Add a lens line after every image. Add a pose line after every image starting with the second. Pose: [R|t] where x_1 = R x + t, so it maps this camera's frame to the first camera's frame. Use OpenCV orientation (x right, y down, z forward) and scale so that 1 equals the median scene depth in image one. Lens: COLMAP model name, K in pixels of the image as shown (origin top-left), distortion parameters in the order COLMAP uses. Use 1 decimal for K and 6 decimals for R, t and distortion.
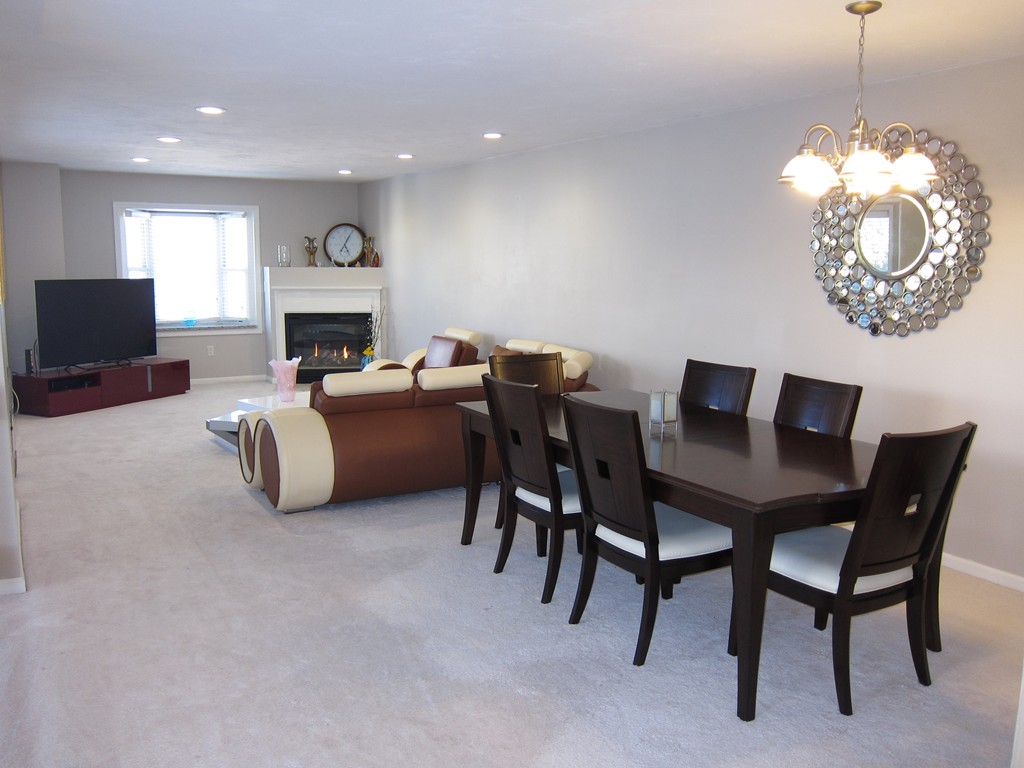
lens RADIAL K [[861.0, 0, 515.8], [0, 861.0, 382.4], [0, 0, 1]] dist [-0.055568, 0.003460]
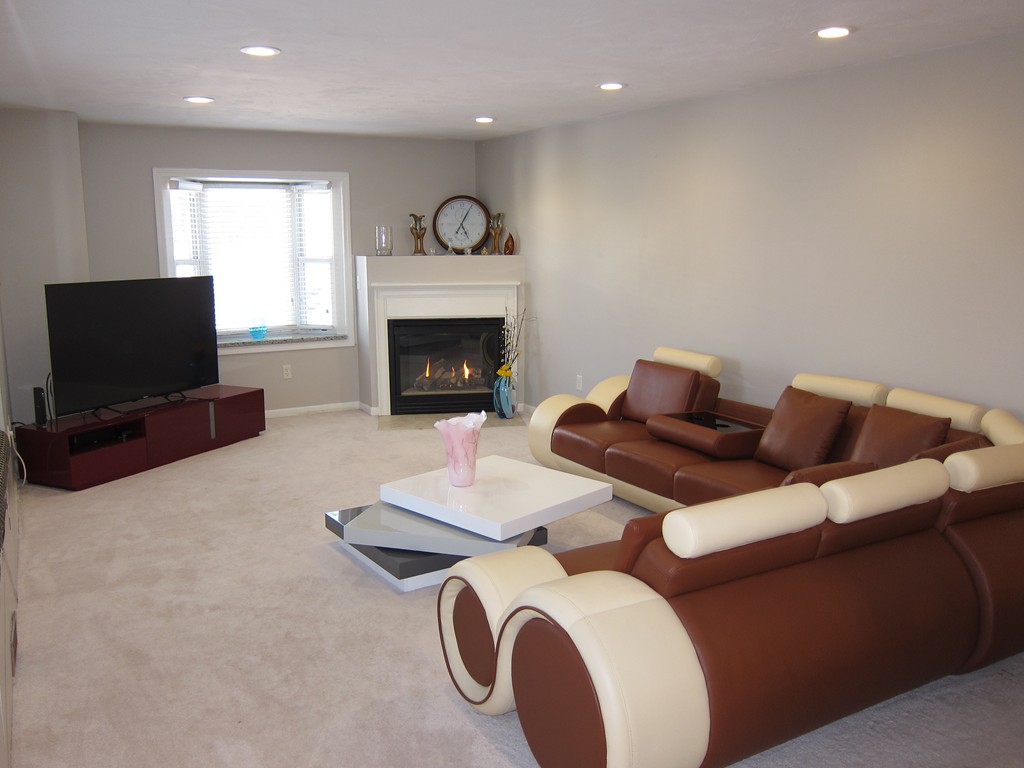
lens RADIAL K [[861.0, 0, 509.2], [0, 861.0, 384.2], [0, 0, 1]] dist [-0.055568, 0.003460]
pose [[0.999608, -0.008389, -0.026712, -0.146785], [0.009106, 0.999599, 0.026829, -0.044103], [0.026476, -0.027061, 0.999283, 0.268117]]
